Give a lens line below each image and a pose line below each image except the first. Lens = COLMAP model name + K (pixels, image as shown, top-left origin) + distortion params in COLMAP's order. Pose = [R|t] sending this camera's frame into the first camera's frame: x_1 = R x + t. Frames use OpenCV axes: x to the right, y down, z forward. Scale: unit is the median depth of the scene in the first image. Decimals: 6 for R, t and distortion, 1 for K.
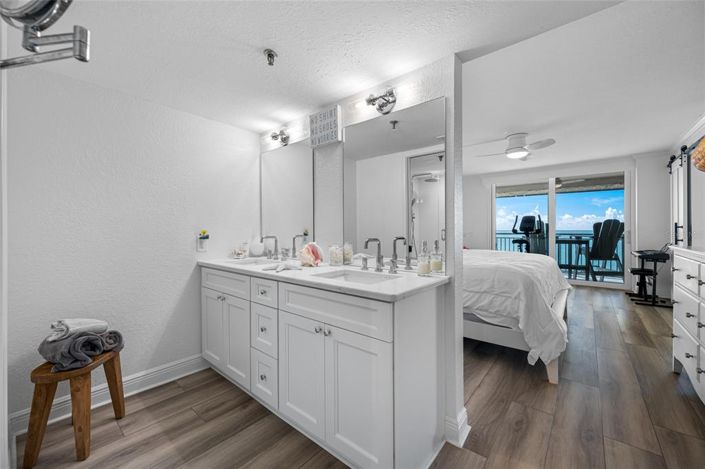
lens RADIAL K [[282.4, 0, 350.1], [0, 282.4, 231.4], [0, 0, 1]] dist [0.004046, 0.000216]
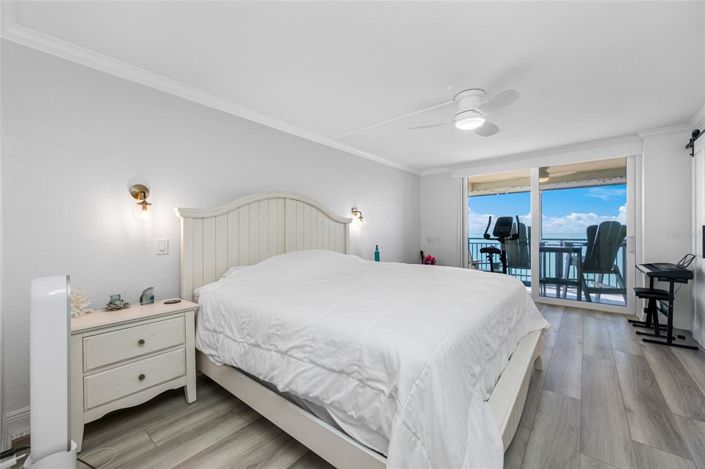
lens RADIAL K [[282.4, 0, 354.5], [0, 282.4, 235.0], [0, 0, 1]] dist [0.004046, 0.000216]
pose [[0.999959, -0.001109, 0.008940, 0.232029], [0.001087, 0.999996, 0.002433, -0.007907], [-0.008942, -0.002423, 0.999957, 0.247484]]
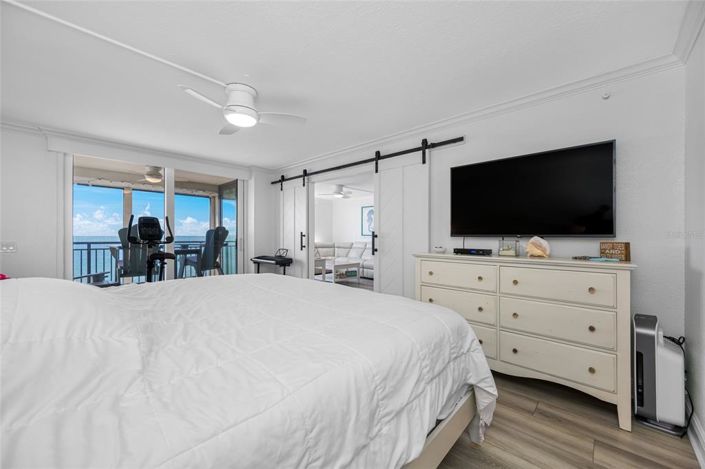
lens RADIAL K [[282.4, 0, 352.1], [0, 282.4, 234.4], [0, 0, 1]] dist [0.004046, 0.000216]
pose [[0.035219, 0.006294, 0.999360, -0.024115], [0.003074, 0.999975, -0.006406, -0.008604], [-0.999375, 0.003297, 0.035199, 0.545921]]
